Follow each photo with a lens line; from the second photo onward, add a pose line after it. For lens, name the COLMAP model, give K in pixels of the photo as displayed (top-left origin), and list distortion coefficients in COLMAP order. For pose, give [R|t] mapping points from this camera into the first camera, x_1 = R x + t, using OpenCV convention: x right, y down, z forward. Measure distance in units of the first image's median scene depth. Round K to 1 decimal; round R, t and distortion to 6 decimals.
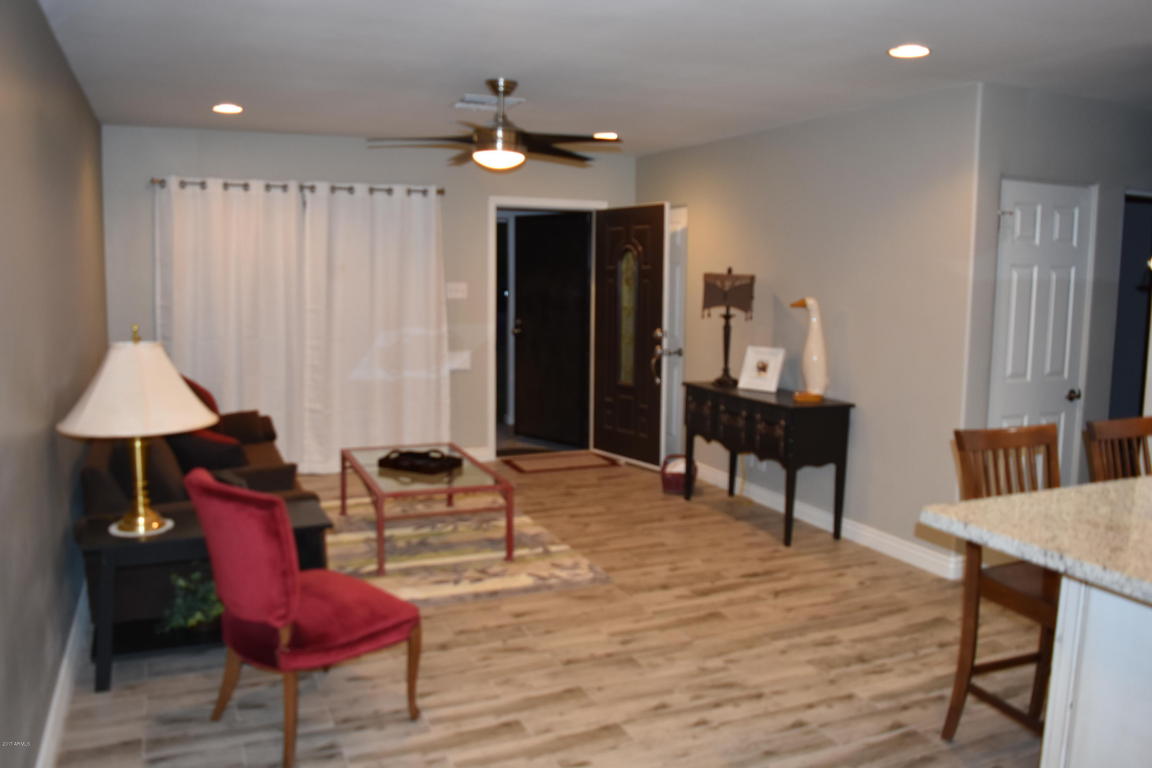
lens RADIAL K [[911.0, 0, 564.0], [0, 911.0, 382.3], [0, 0, 1]] dist [-0.088413, 0.013132]
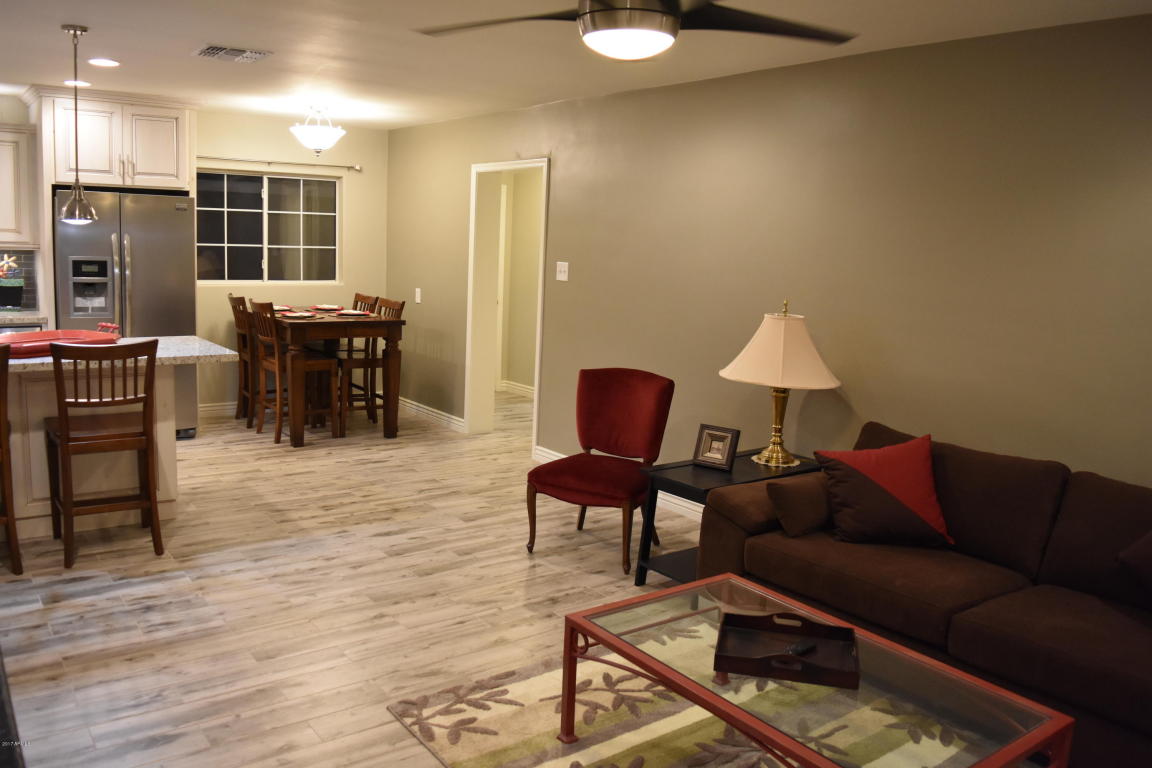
lens RADIAL K [[911.0, 0, 564.0], [0, 911.0, 382.3], [0, 0, 1]] dist [-0.088413, 0.013132]
pose [[-0.972509, -0.021025, -0.231913, 0.119742], [-0.084613, 0.959750, 0.267808, -0.269824], [0.216948, 0.280068, -0.935145, 2.130831]]
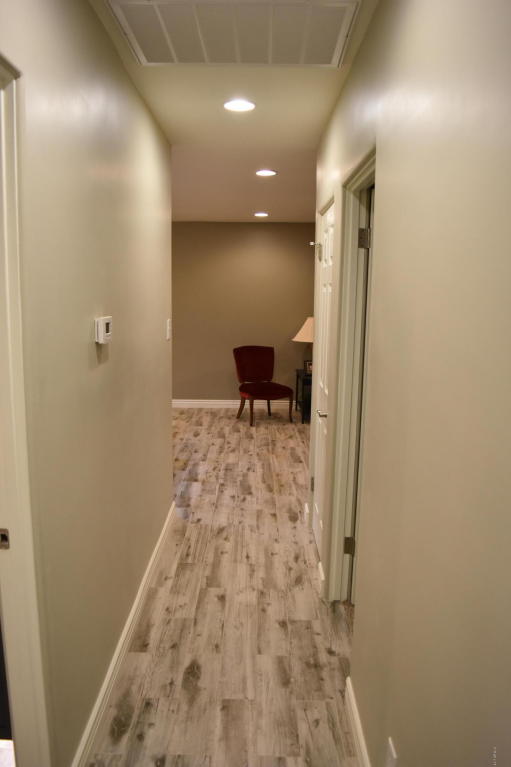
lens RADIAL K [[606.5, 0, 255.5], [0, 606.5, 383.5], [0, 0, 1]] dist [-0.088413, 0.013132]
pose [[-0.400671, 0.112767, -0.909256, 1.751794], [-0.133173, 0.974690, 0.179566, -0.183283], [0.906492, 0.193036, -0.375512, 1.695670]]
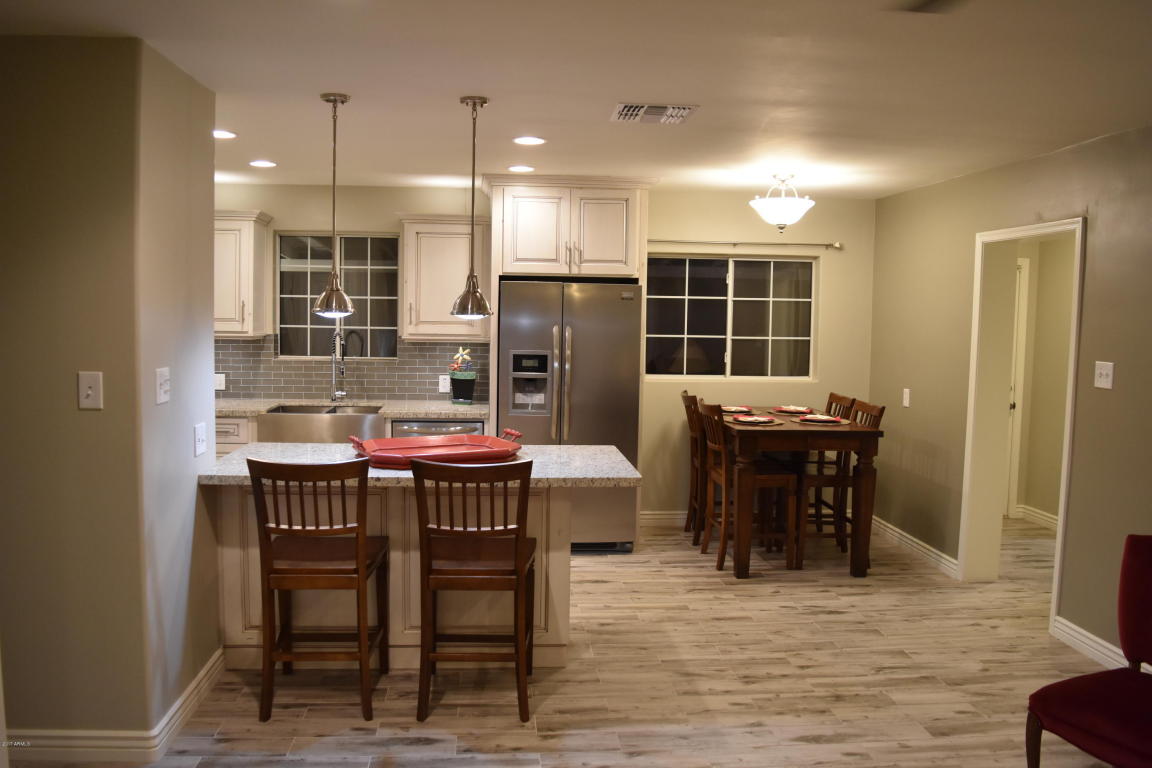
lens RADIAL K [[911.0, 0, 564.0], [0, 911.0, 382.3], [0, 0, 1]] dist [-0.088413, 0.013132]
pose [[-0.946079, -0.058730, 0.318566, 0.027184], [0.006928, 0.979534, 0.201158, -0.239841], [-0.323860, 0.192519, -0.926310, 1.762771]]
